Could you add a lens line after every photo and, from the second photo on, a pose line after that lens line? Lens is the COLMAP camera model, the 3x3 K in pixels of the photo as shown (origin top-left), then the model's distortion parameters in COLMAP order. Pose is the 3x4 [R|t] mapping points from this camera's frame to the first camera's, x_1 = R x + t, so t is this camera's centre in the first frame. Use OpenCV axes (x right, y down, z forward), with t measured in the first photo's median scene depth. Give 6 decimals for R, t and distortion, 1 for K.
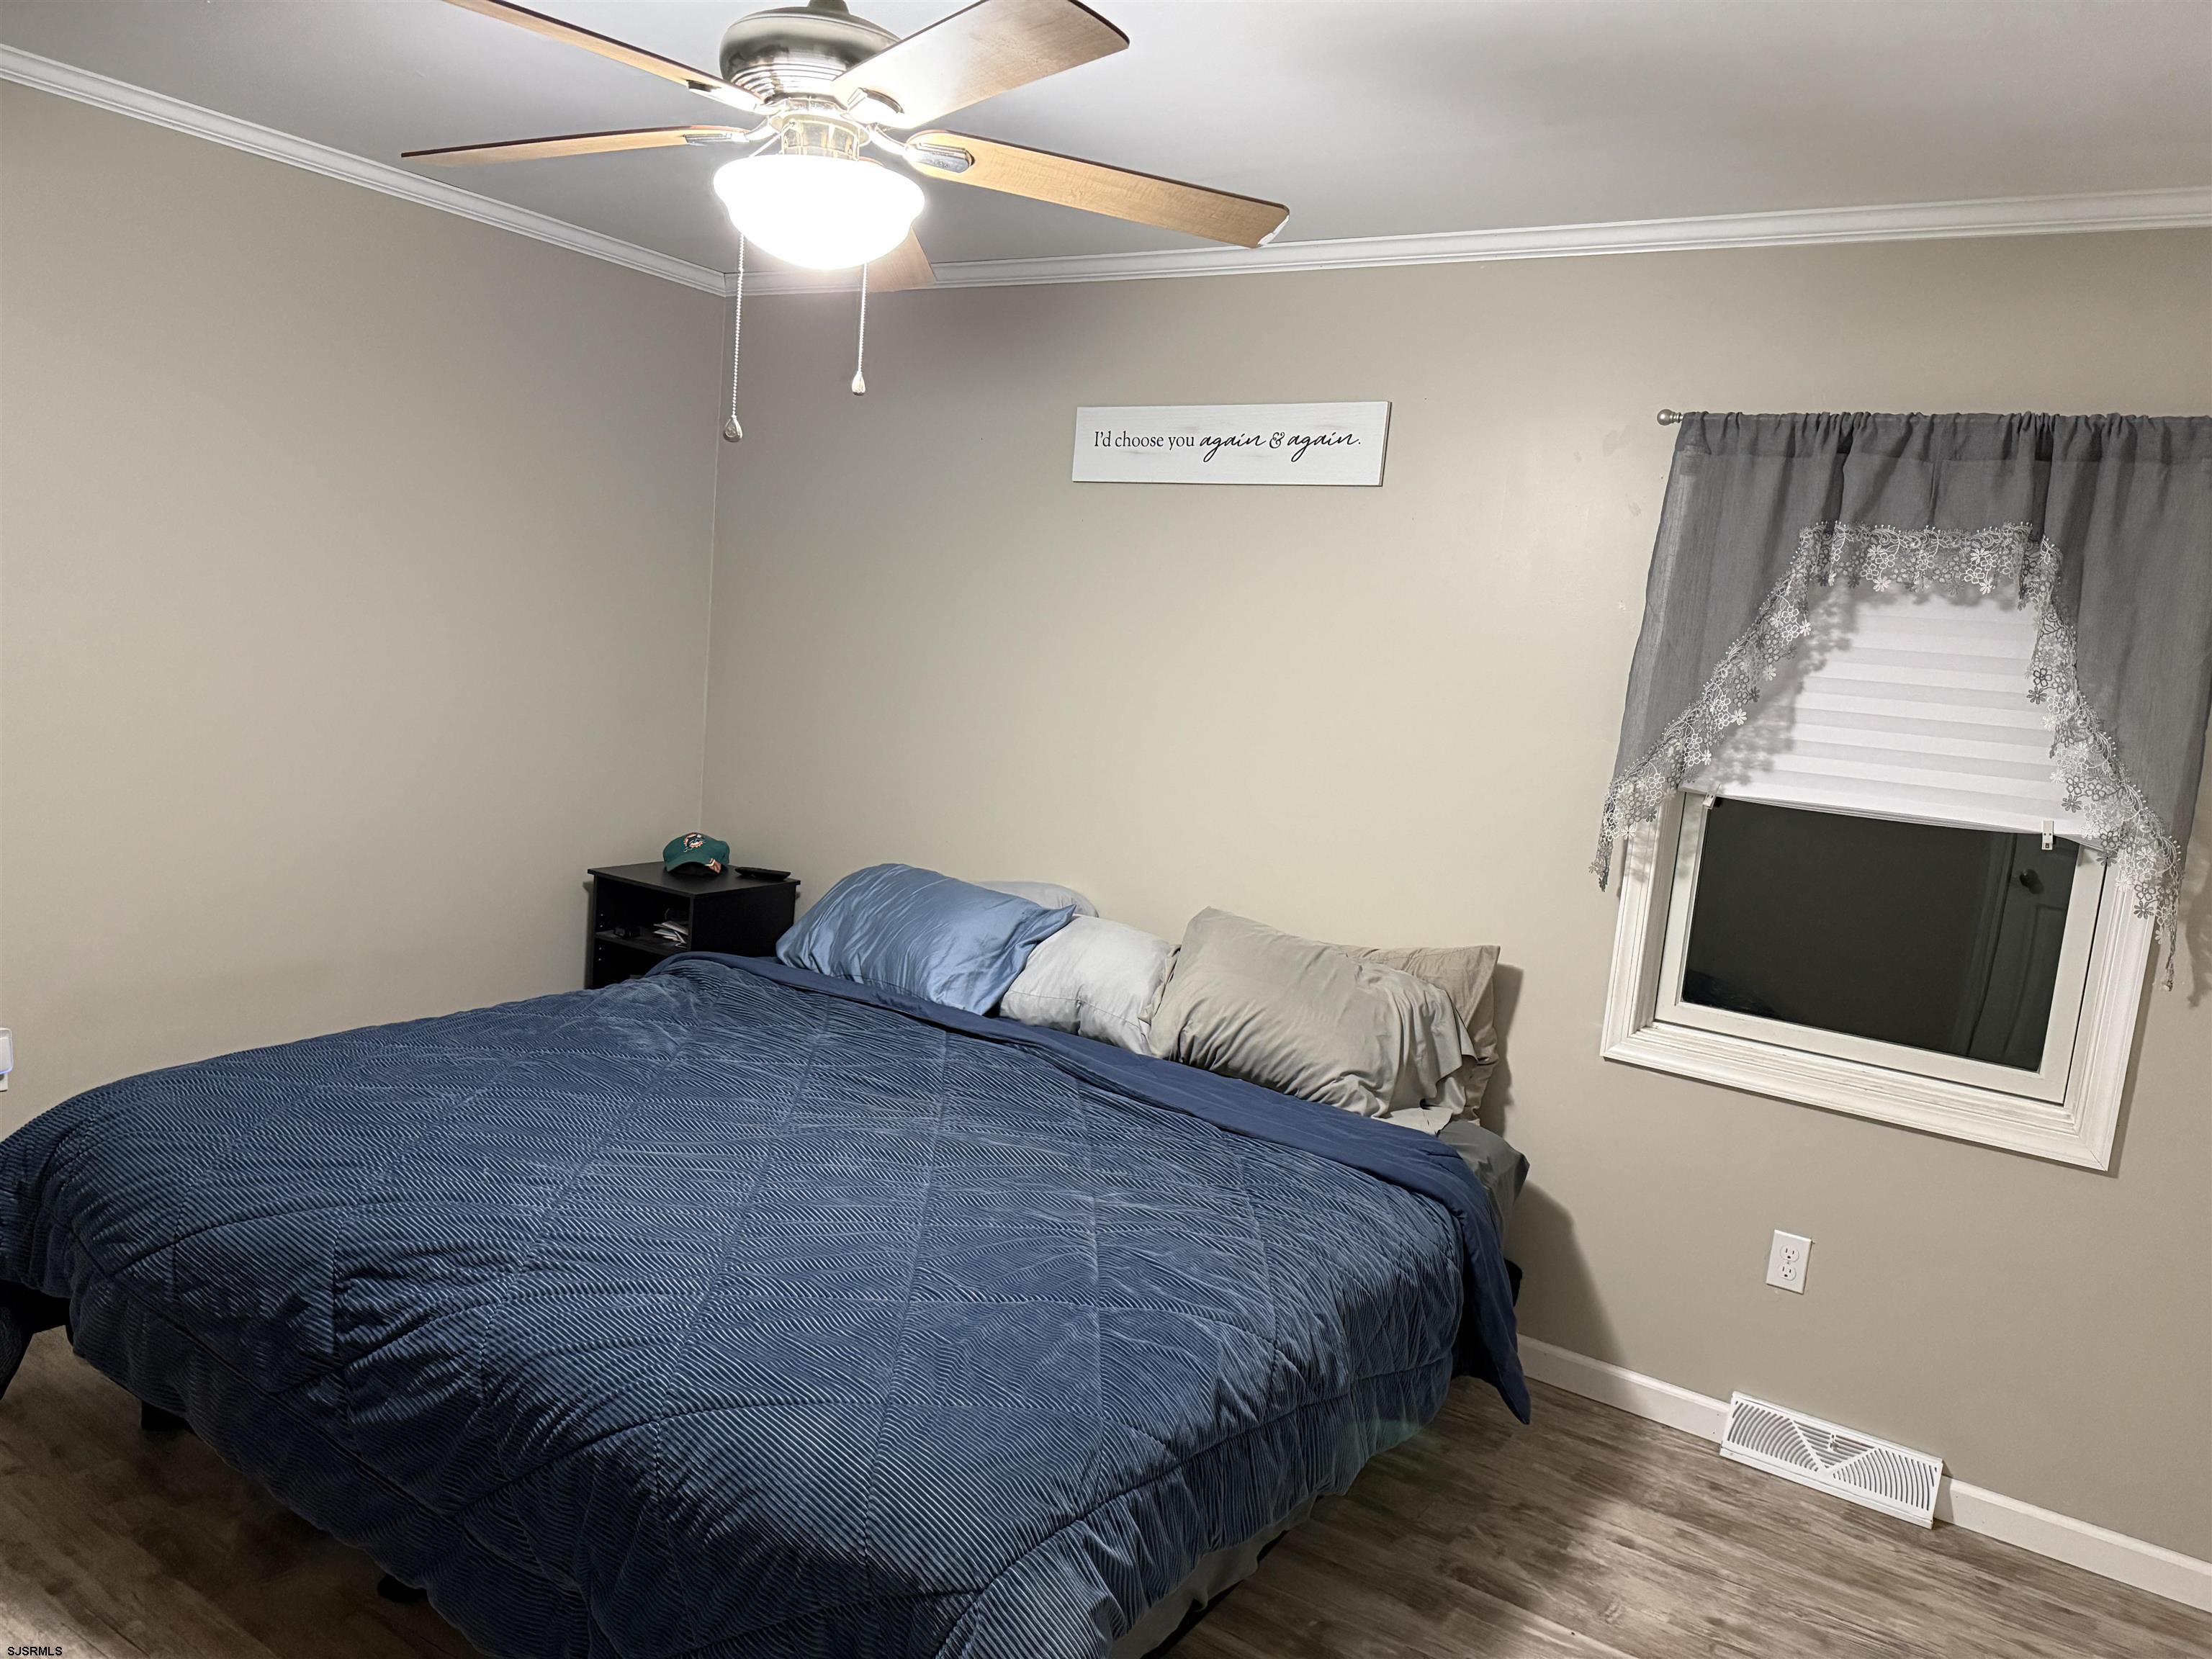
lens RADIAL K [[1547.1, 0, 1106.0], [0, 1547.1, 837.2], [0, 0, 1]] dist [0.122565, -0.192930]
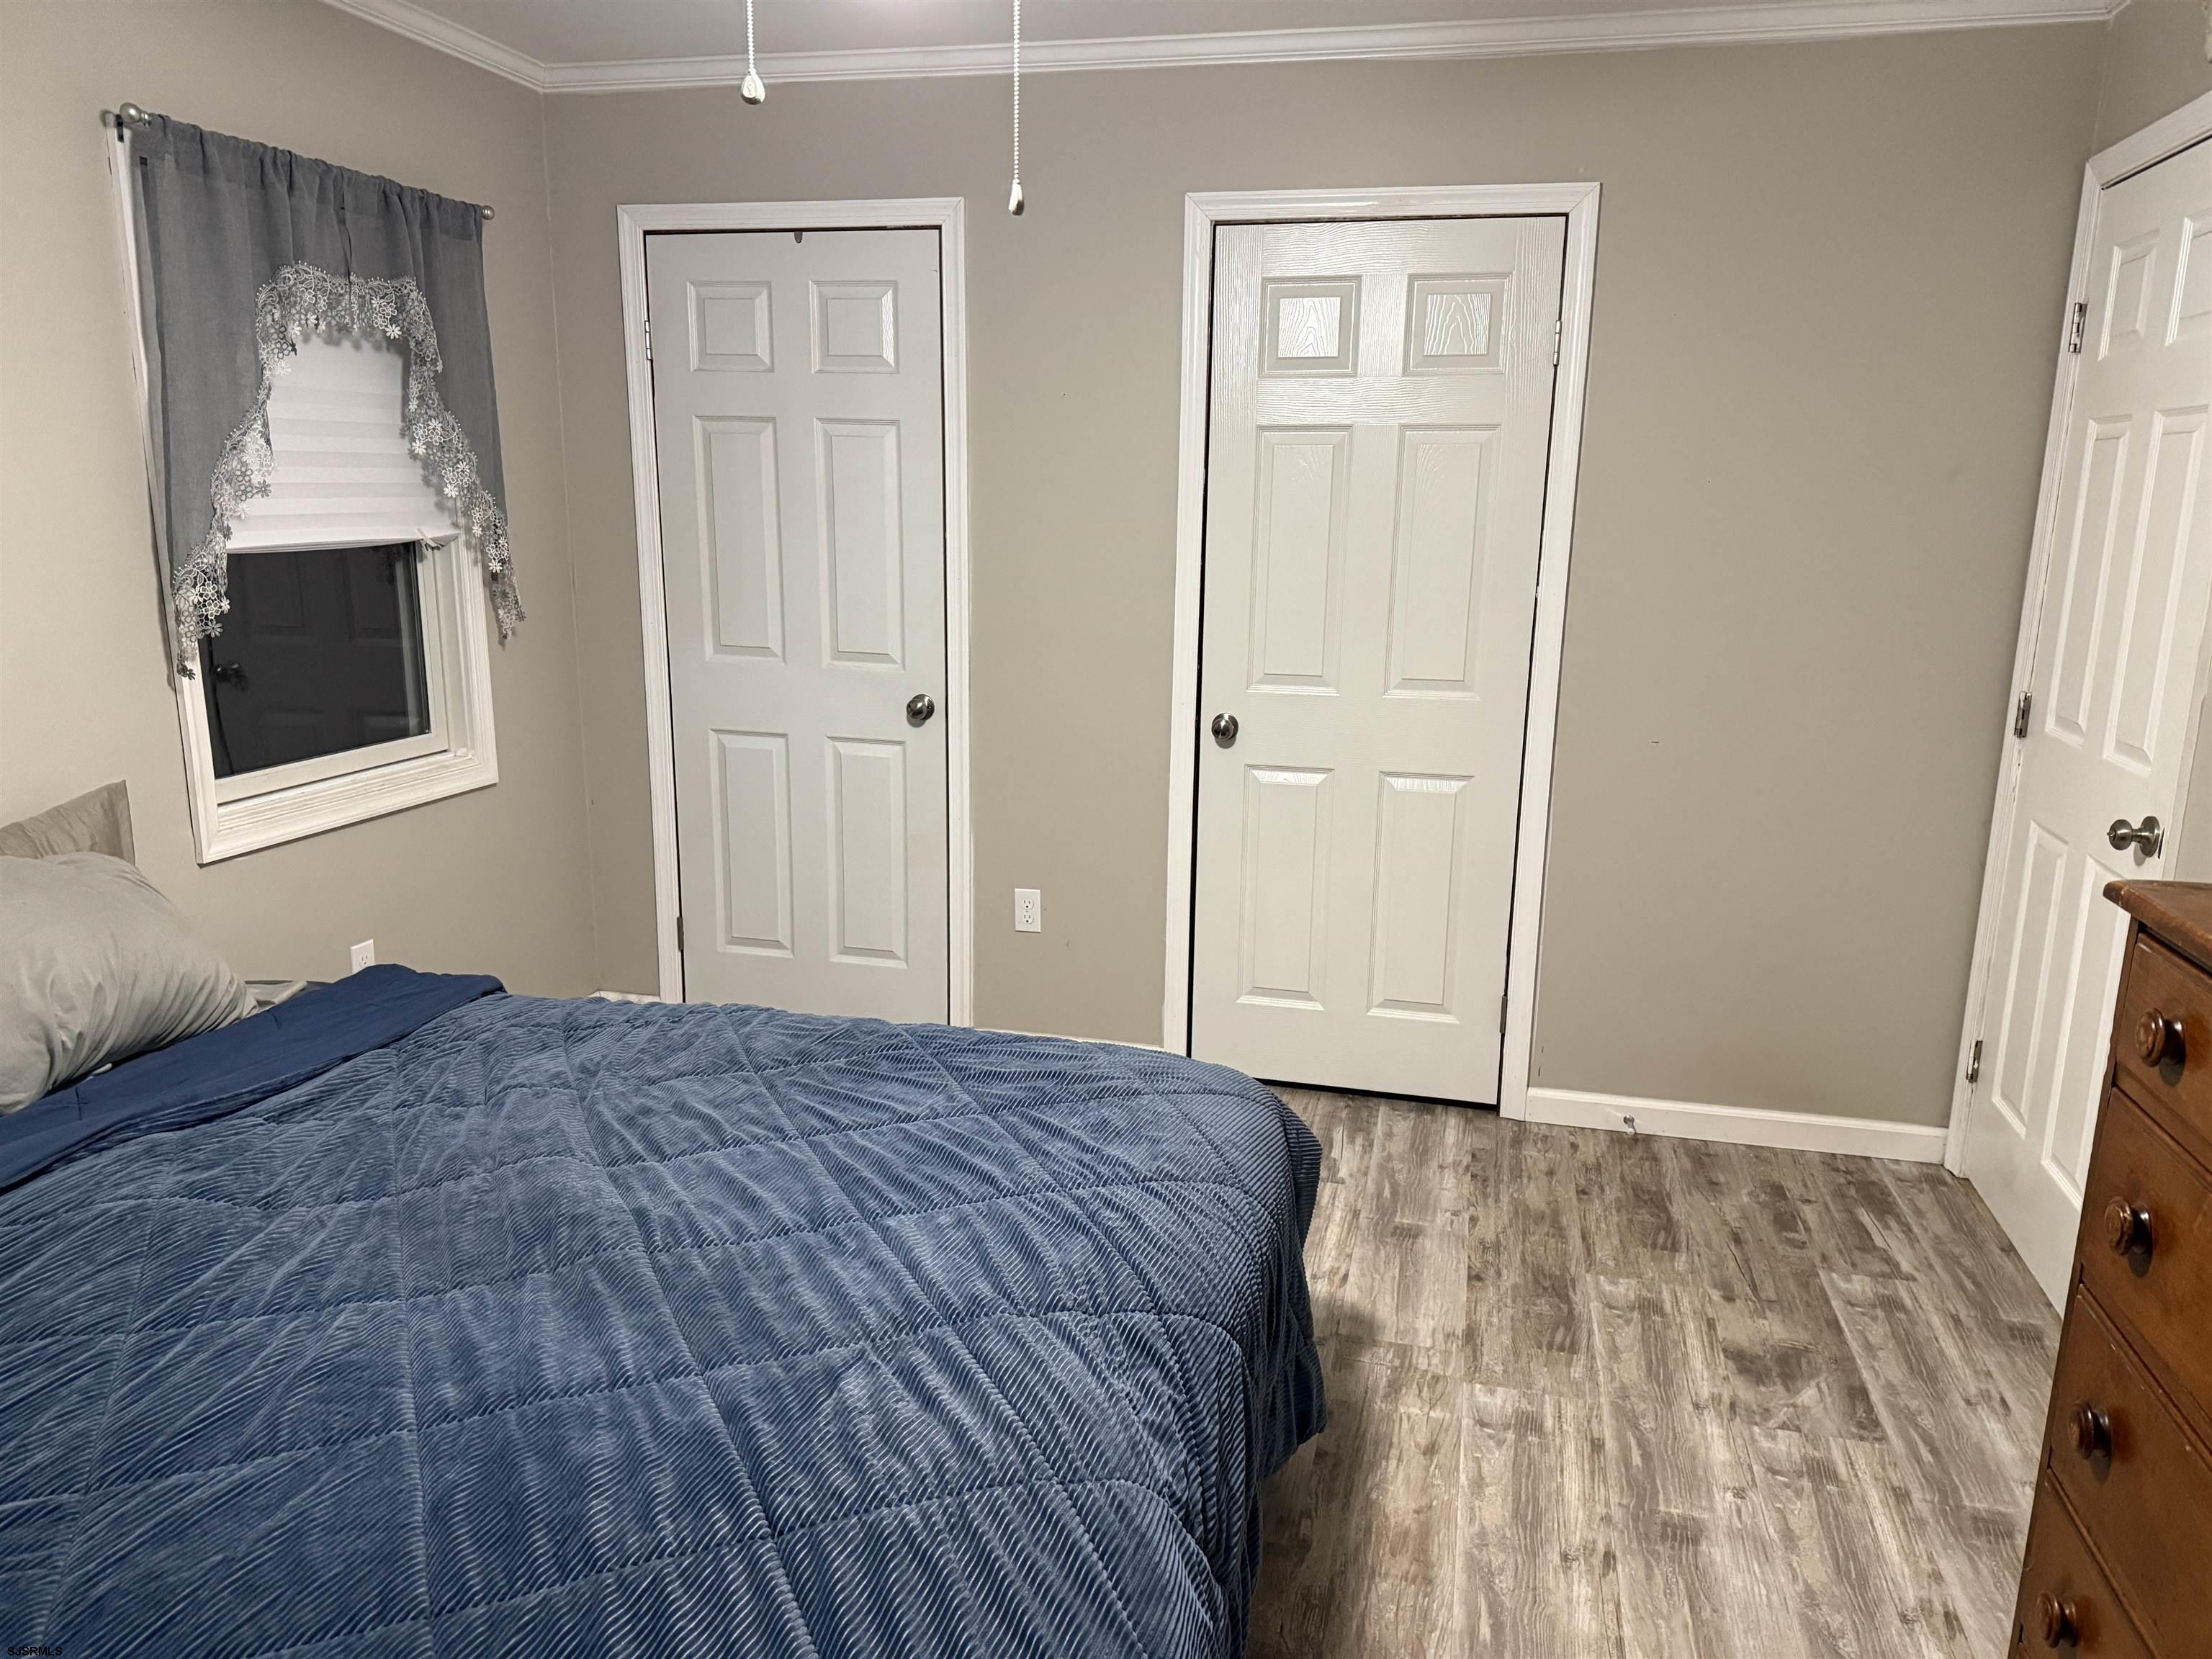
lens RADIAL K [[1551.6, 0, 1106.0], [0, 1551.6, 829.5], [0, 0, 1]] dist [0.062651, -0.084318]
pose [[-0.330094, -0.291866, 0.897693, -0.641805], [0.080698, 0.938791, 0.334902, -0.134204], [-0.940492, 0.182991, -0.286336, 0.760635]]
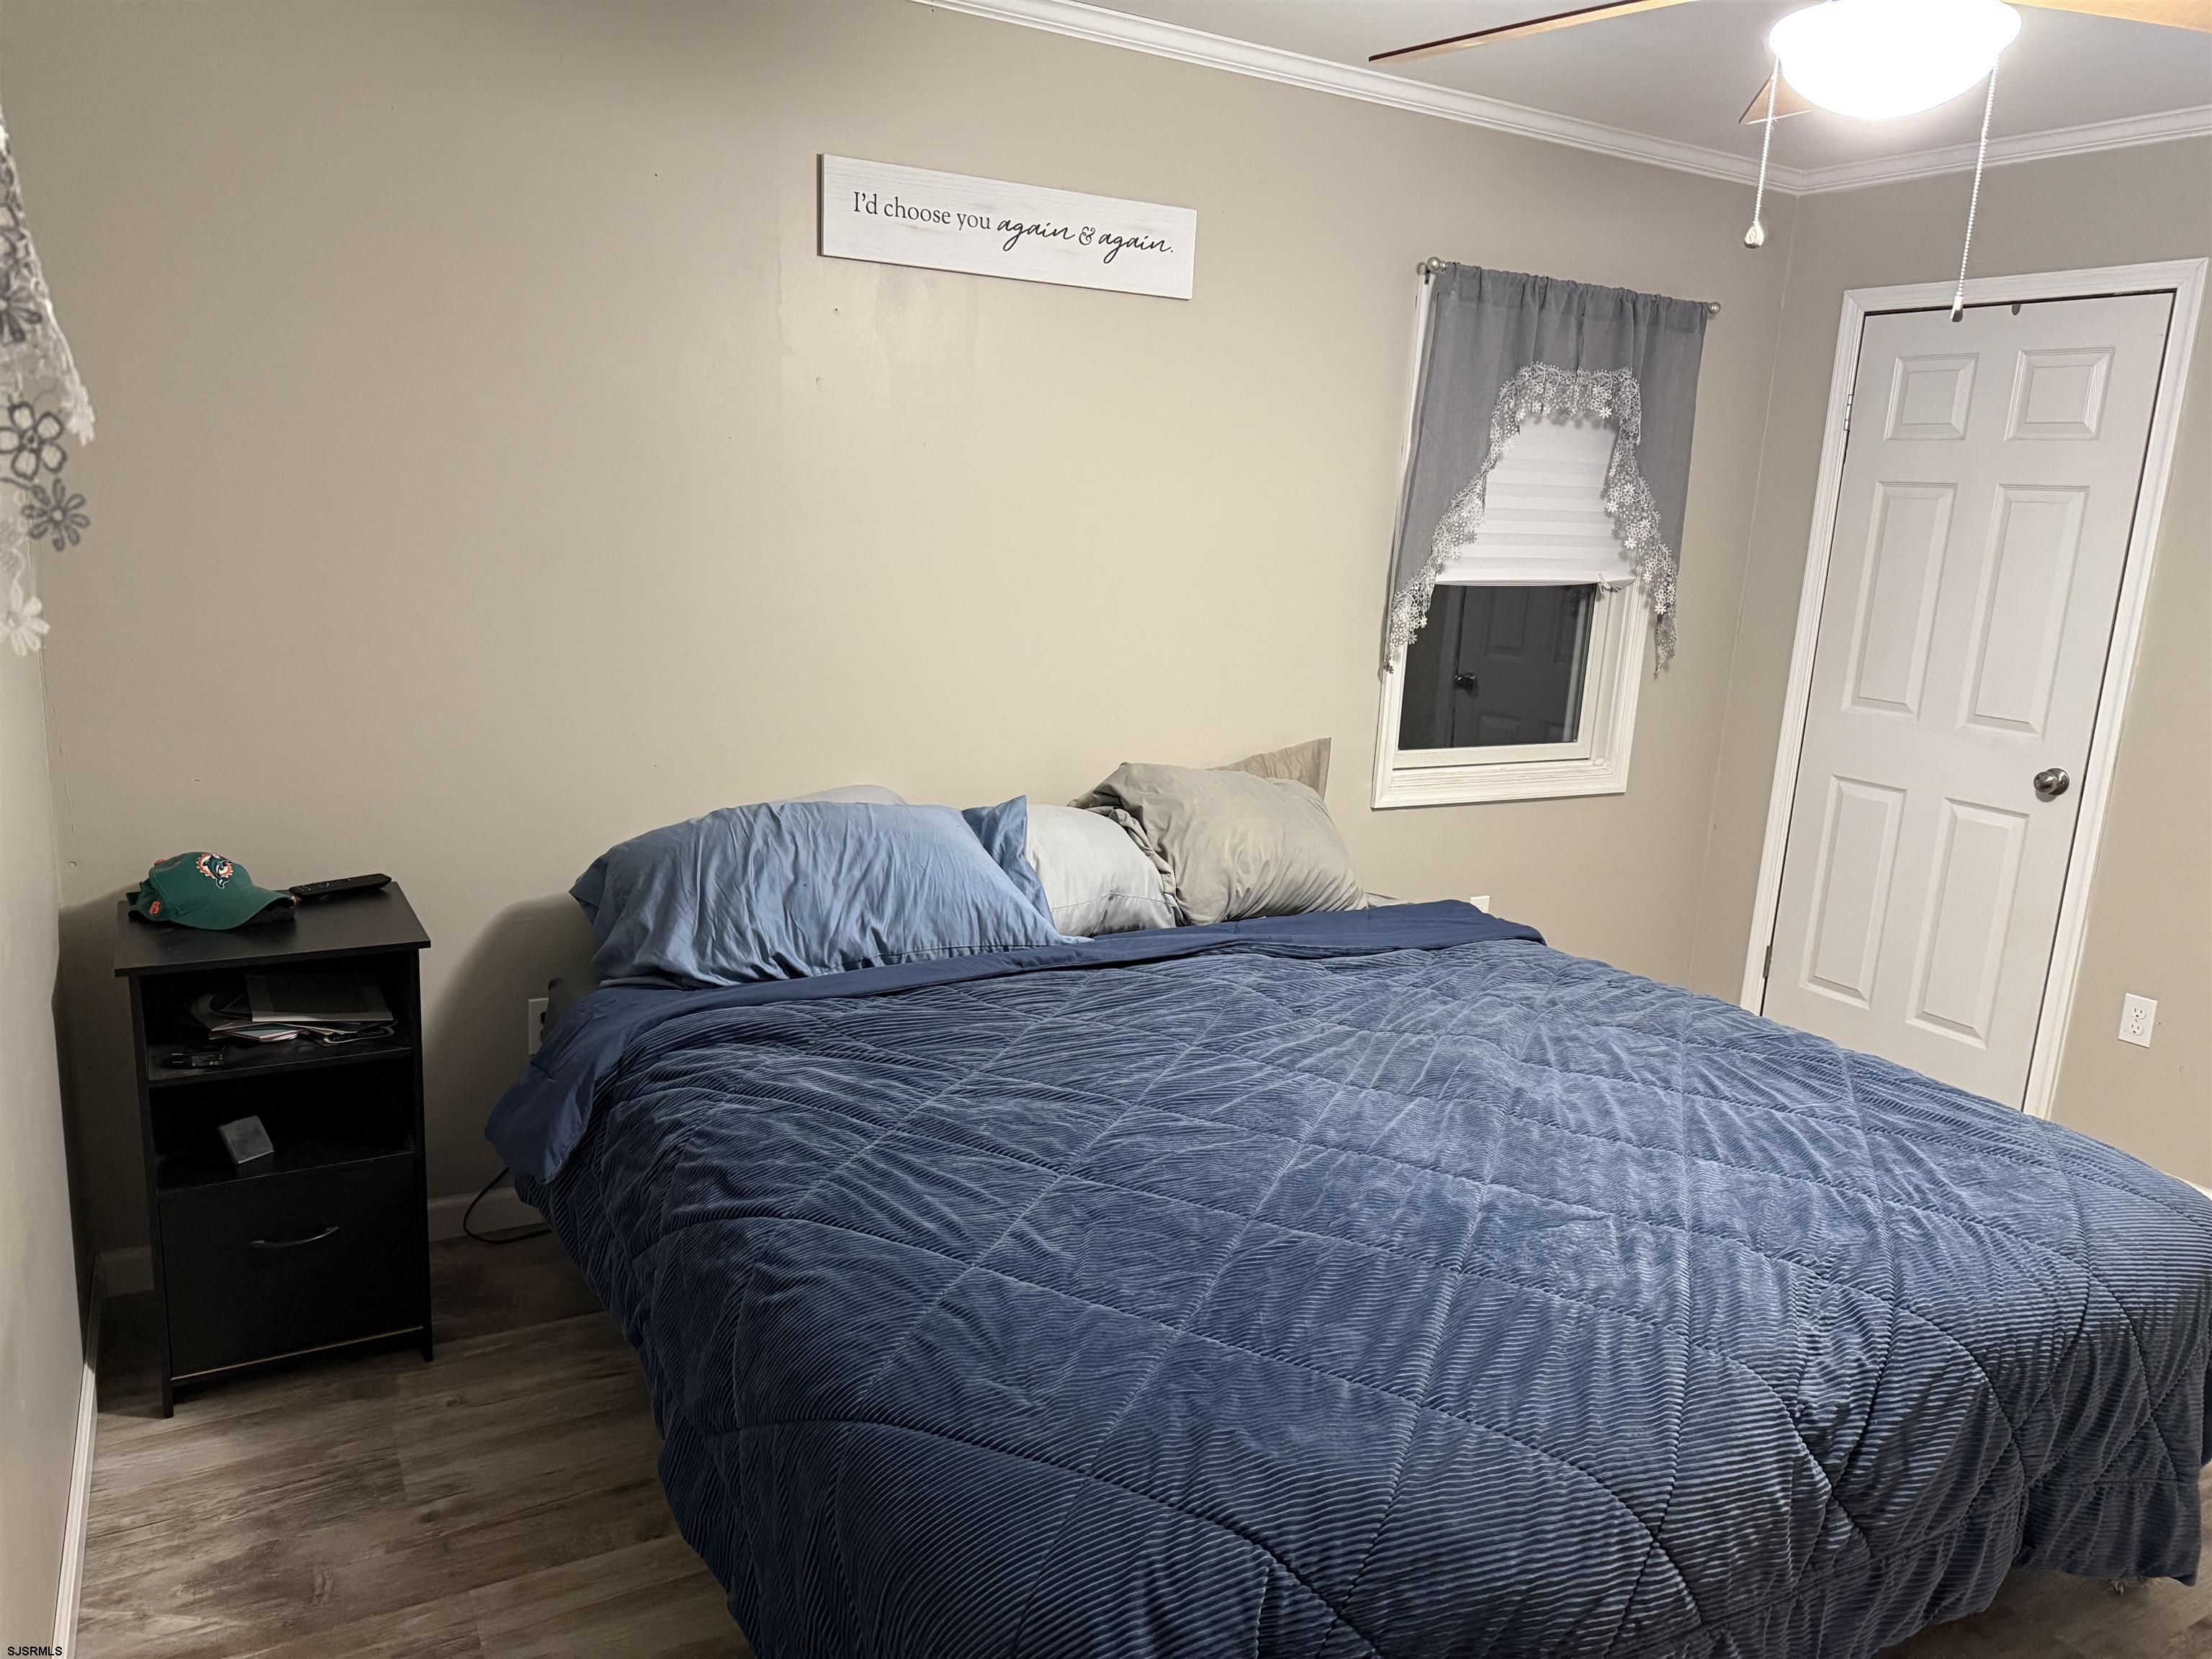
lens RADIAL K [[1547.1, 0, 1106.0], [0, 1547.1, 837.2], [0, 0, 1]] dist [0.122565, -0.192930]
pose [[0.452978, -0.255530, 0.854117, -0.809387], [0.106571, 0.966694, 0.232691, -0.140502], [-0.885129, -0.014379, 0.465124, 0.616483]]
